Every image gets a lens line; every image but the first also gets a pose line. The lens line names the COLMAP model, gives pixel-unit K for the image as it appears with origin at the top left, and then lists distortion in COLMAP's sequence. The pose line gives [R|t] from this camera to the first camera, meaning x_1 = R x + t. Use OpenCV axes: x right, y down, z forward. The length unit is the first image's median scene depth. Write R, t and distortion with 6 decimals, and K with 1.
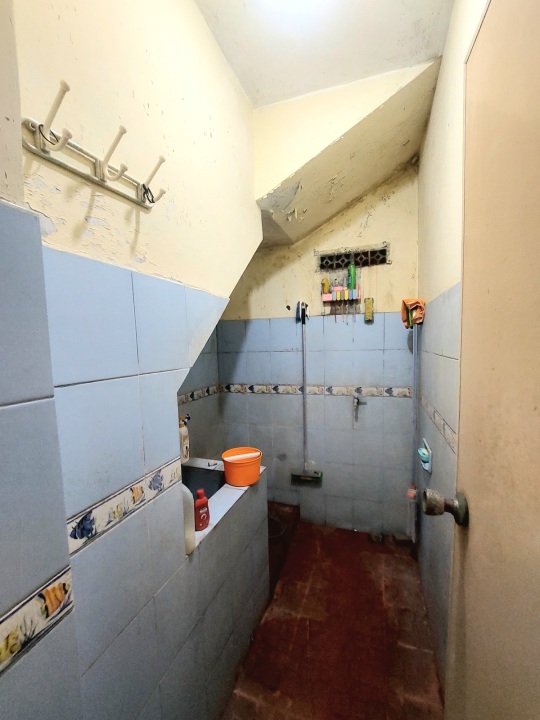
lens RADIAL K [[290.0, 0, 270.2], [0, 290.0, 359.8], [0, 0, 1]] dist [-0.004138, -0.000268]
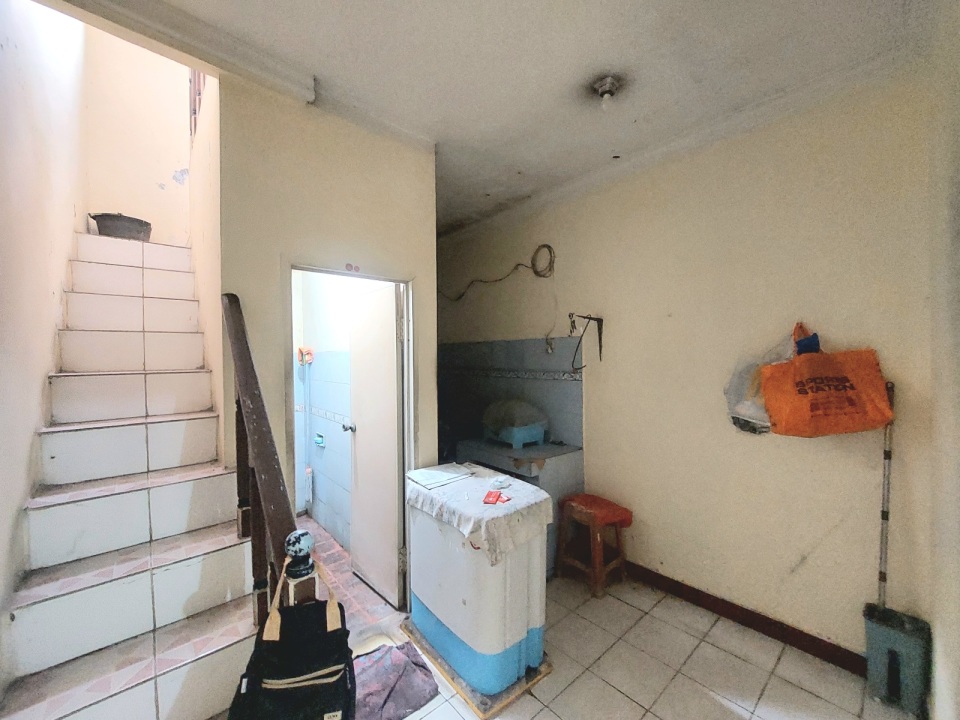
lens RADIAL K [[386.7, 0, 483.0], [0, 386.7, 363.6], [0, 0, 1]] dist [-0.004138, -0.000268]
pose [[0.484051, 0.008383, 0.874999, -1.476845], [0.052594, 0.997868, -0.038655, 0.015980], [-0.873458, 0.064730, 0.482578, -1.445418]]
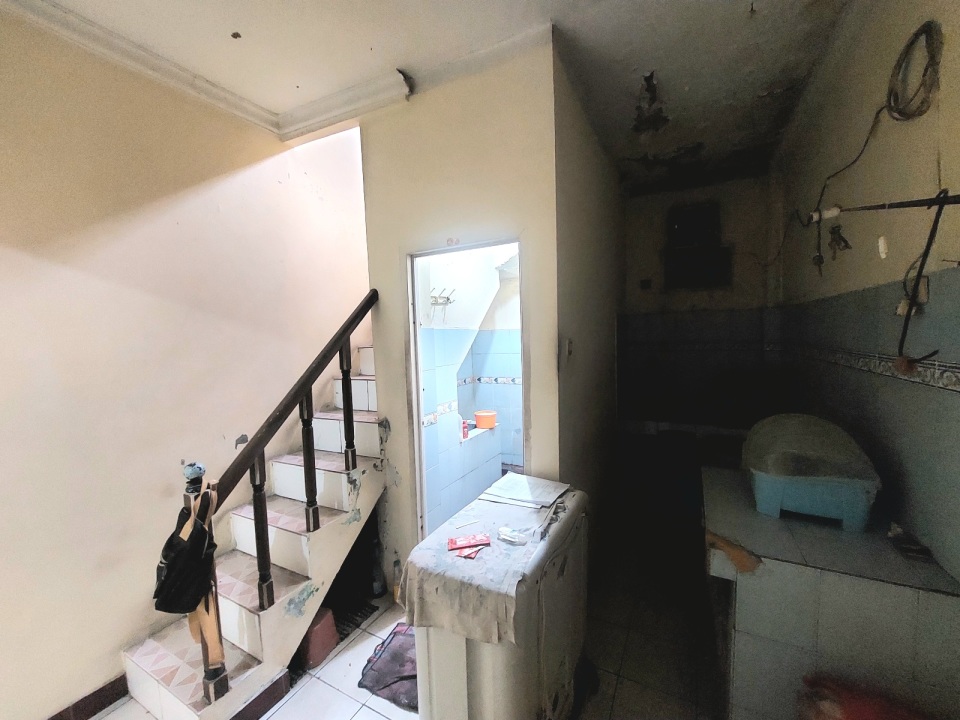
lens RADIAL K [[386.7, 0, 485.5], [0, 386.7, 359.4], [0, 0, 1]] dist [-0.004138, -0.000268]
pose [[0.990515, 0.007623, -0.137192, 0.297039], [-0.006901, 0.999960, 0.005742, -0.020895], [0.137230, -0.004741, 0.990528, -1.780569]]
